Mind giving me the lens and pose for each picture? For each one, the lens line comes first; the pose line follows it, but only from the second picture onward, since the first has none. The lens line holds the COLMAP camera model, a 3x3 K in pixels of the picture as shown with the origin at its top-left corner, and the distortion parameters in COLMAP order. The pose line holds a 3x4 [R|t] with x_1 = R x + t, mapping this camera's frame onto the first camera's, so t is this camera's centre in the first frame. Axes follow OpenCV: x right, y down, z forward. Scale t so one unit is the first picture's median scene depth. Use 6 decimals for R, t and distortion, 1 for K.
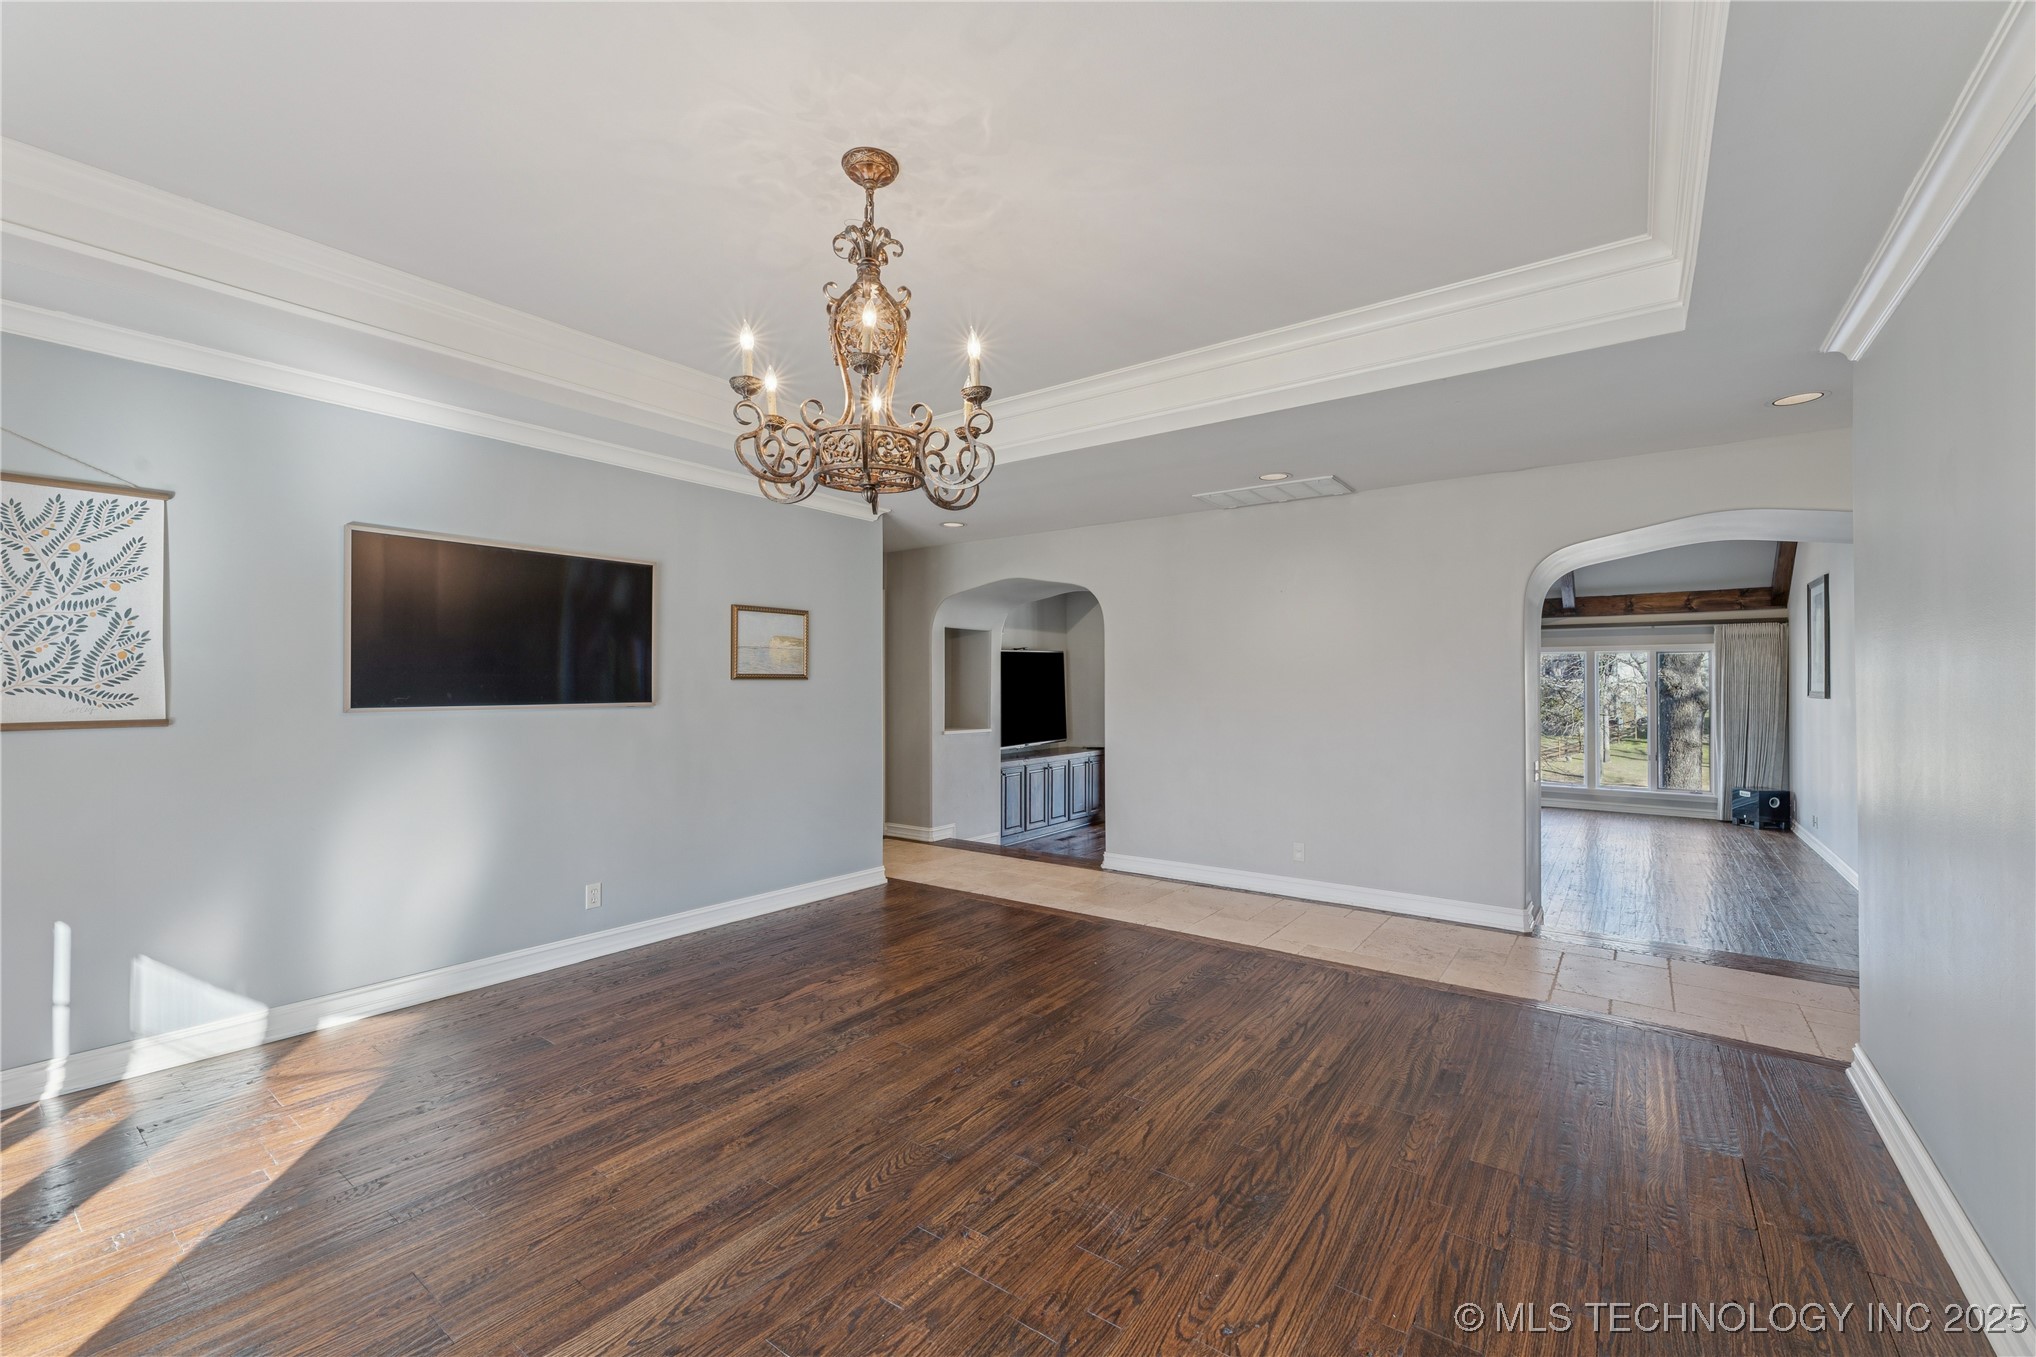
lens RADIAL K [[839.5, 0, 1018.0], [0, 839.5, 678.5], [0, 0, 1]] dist [-0.000906, 0.000234]
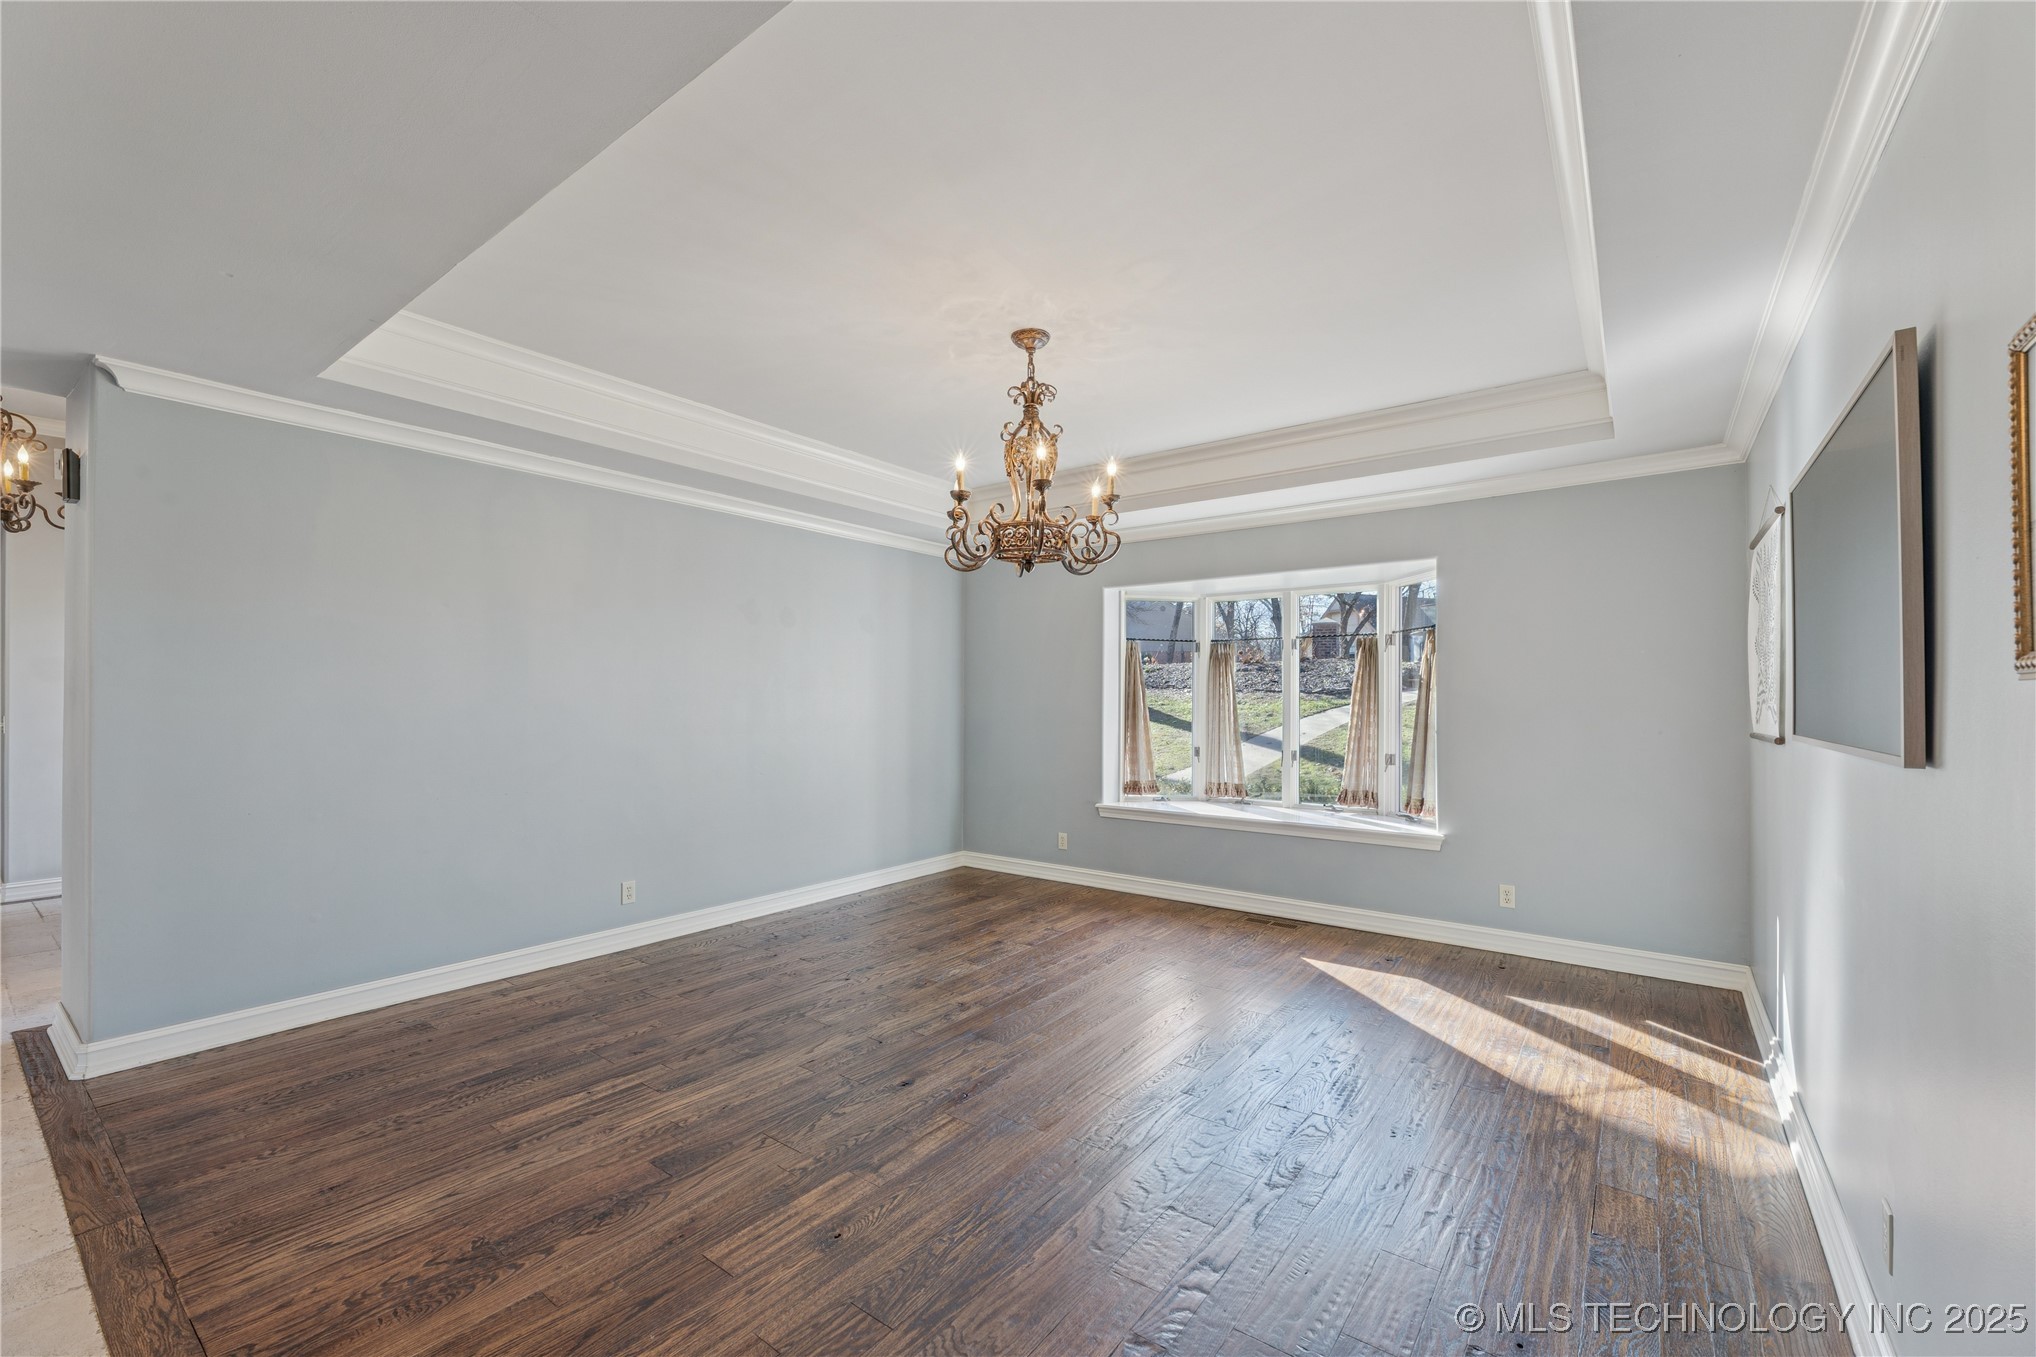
lens RADIAL K [[839.5, 0, 1018.0], [0, 839.5, 678.5], [0, 0, 1]] dist [-0.000906, 0.000234]
pose [[-0.999977, -0.005620, 0.003771, -0.135429], [-0.005720, 0.999616, -0.027117, 0.010030], [-0.003618, -0.027138, -0.999625, 2.012340]]
